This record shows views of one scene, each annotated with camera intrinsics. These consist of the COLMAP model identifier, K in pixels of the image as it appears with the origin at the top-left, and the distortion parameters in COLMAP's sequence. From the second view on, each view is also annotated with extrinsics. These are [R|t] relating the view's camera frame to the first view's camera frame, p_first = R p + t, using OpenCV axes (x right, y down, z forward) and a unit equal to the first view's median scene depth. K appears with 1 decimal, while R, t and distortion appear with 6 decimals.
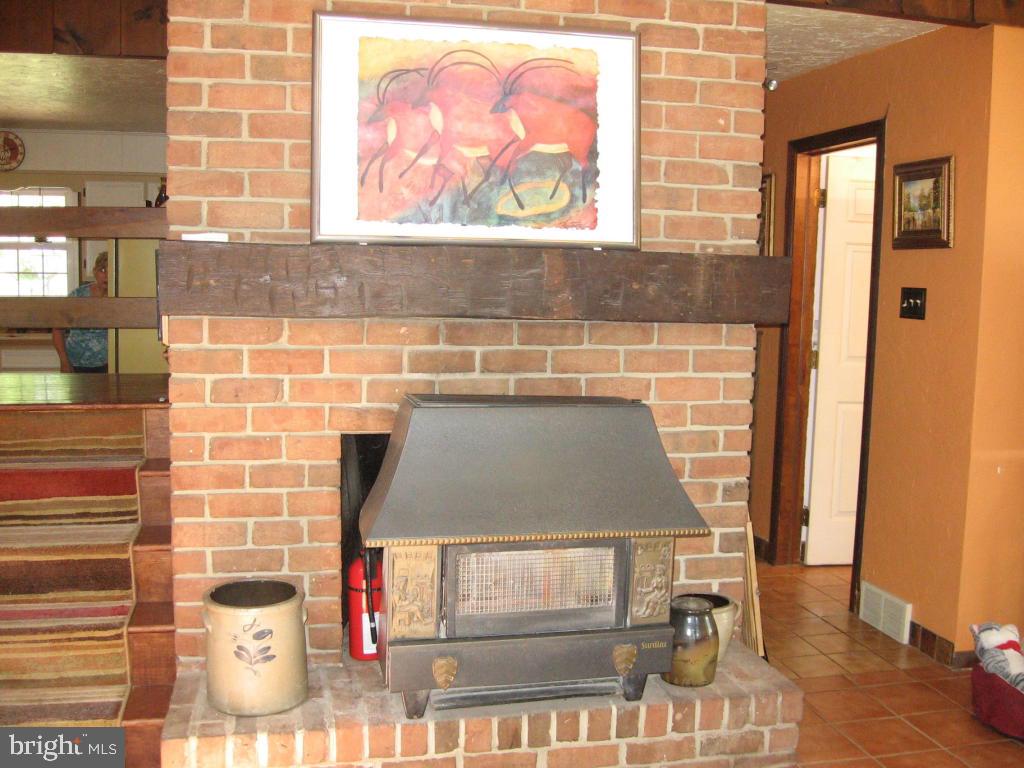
lens RADIAL K [[1064.4, 0, 512.0], [0, 1064.4, 384.0], [0, 0, 1]] dist [-0.131956, 0.048745]
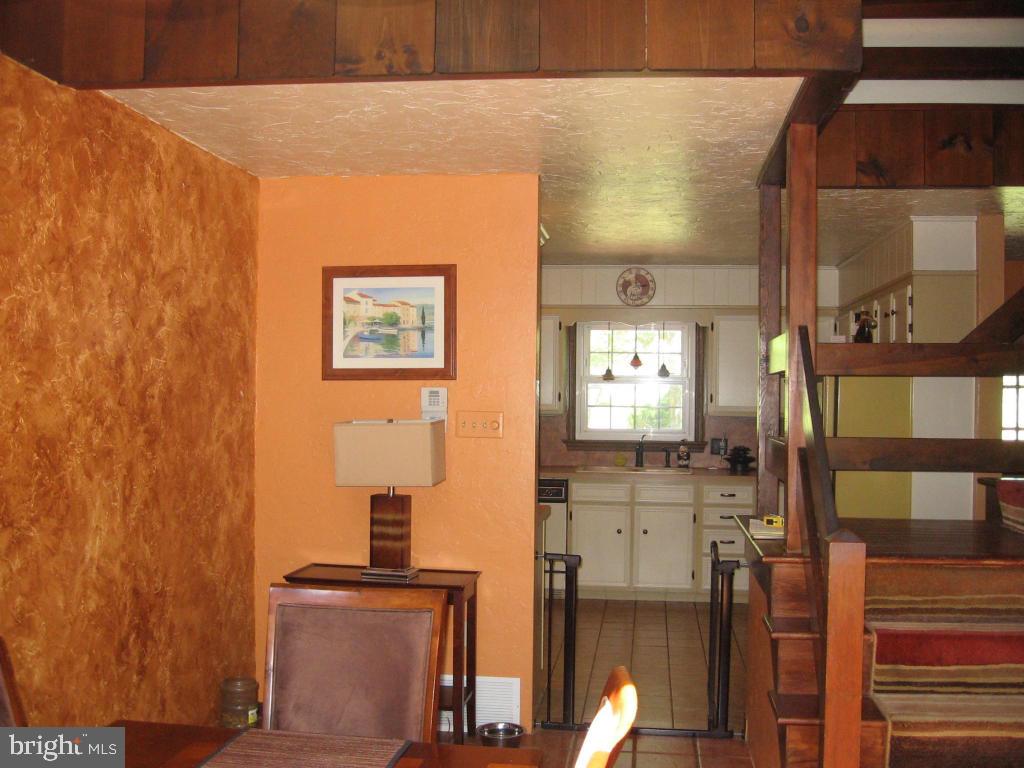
lens RADIAL K [[1064.4, 0, 512.0], [0, 1064.4, 384.0], [0, 0, 1]] dist [-0.131956, 0.048745]
pose [[0.937746, -0.009373, -0.347196, -0.603266], [-0.032613, 0.992843, -0.114887, -0.018306], [0.345788, 0.119058, 0.930729, -0.010922]]
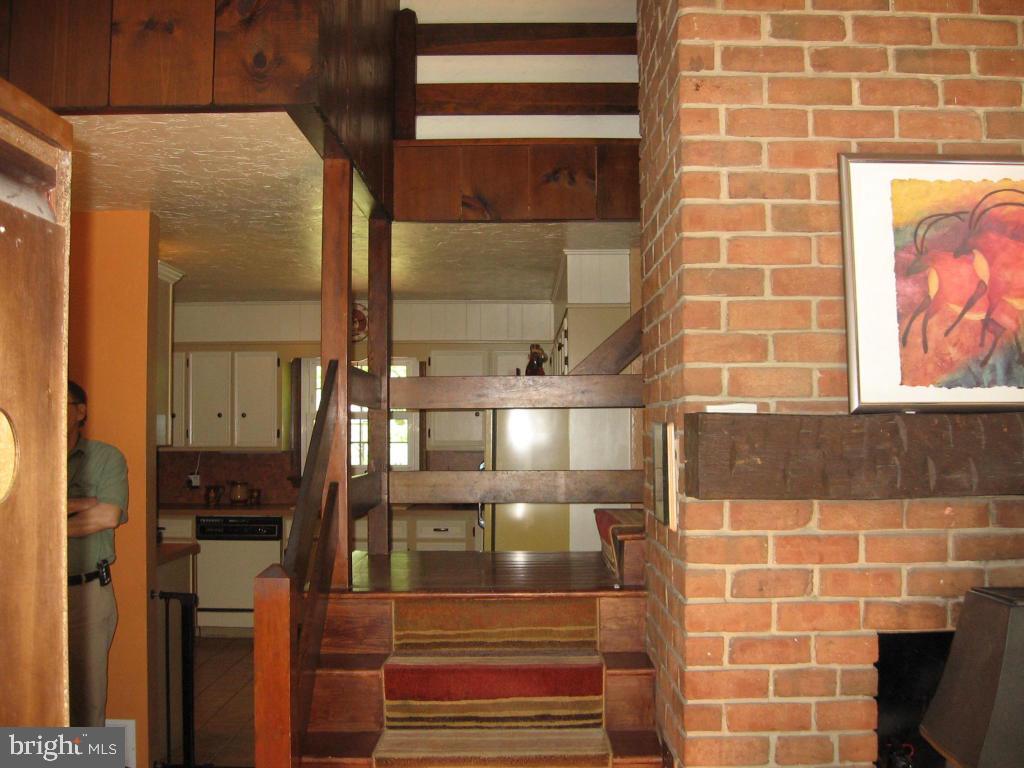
lens RADIAL K [[1064.4, 0, 512.0], [0, 1064.4, 384.0], [0, 0, 1]] dist [-0.131956, 0.048745]
pose [[0.973127, -0.030599, -0.228225, -0.257145], [-0.004206, 0.988604, -0.150479, -0.024725], [0.230229, 0.147395, 0.961909, 0.096801]]
